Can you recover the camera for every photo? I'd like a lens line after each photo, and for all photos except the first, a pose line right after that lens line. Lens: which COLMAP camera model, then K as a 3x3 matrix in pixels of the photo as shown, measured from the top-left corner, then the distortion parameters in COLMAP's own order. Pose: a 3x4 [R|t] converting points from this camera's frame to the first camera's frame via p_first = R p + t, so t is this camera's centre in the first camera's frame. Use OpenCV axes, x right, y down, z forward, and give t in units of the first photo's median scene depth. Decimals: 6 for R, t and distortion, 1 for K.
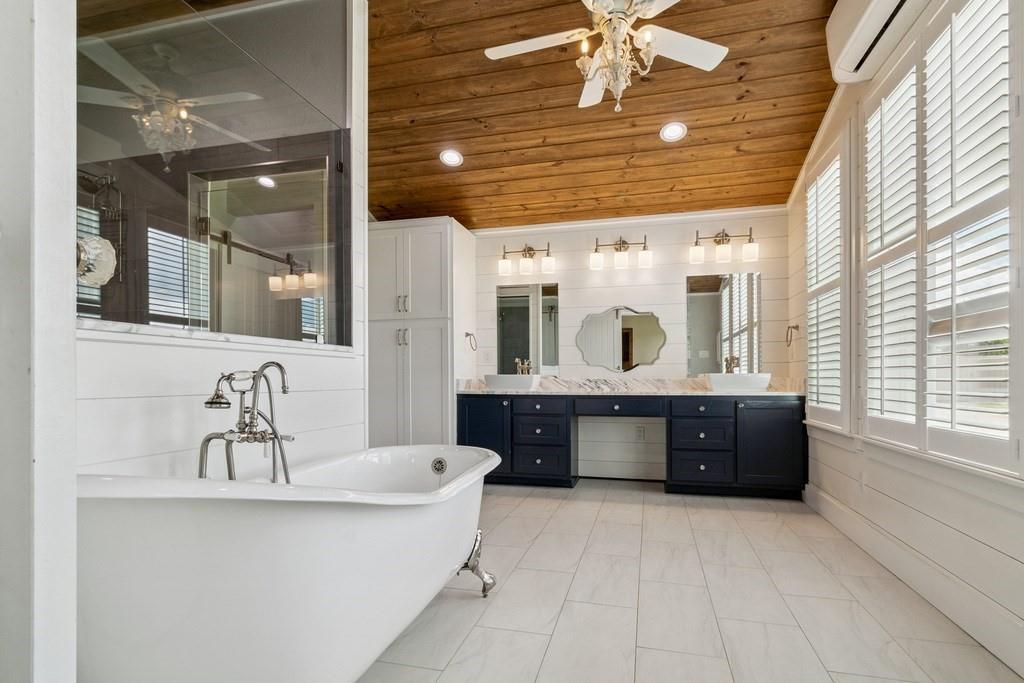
lens RADIAL K [[490.8, 0, 515.7], [0, 490.8, 378.6], [0, 0, 1]] dist [0.002594, 0.000495]
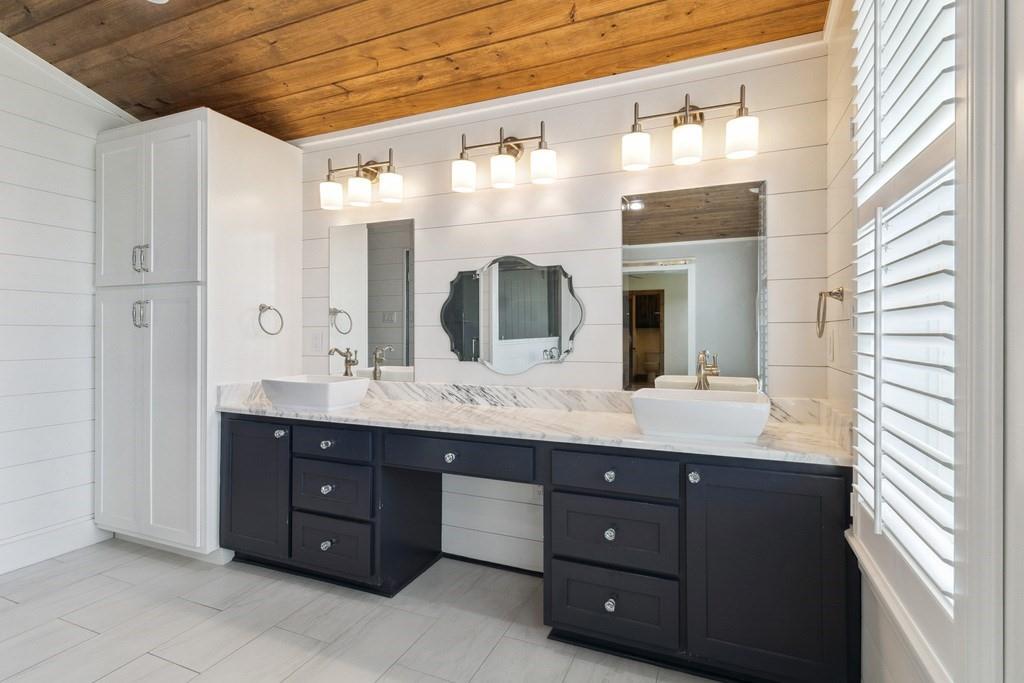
lens RADIAL K [[490.8, 0, 515.8], [0, 490.8, 334.8], [0, 0, 1]] dist [0.002594, 0.000495]
pose [[0.990612, 0.001577, -0.136696, 0.307851], [-0.001486, 0.999999, 0.000768, -0.060355], [0.136697, -0.000557, 0.990613, 0.466592]]
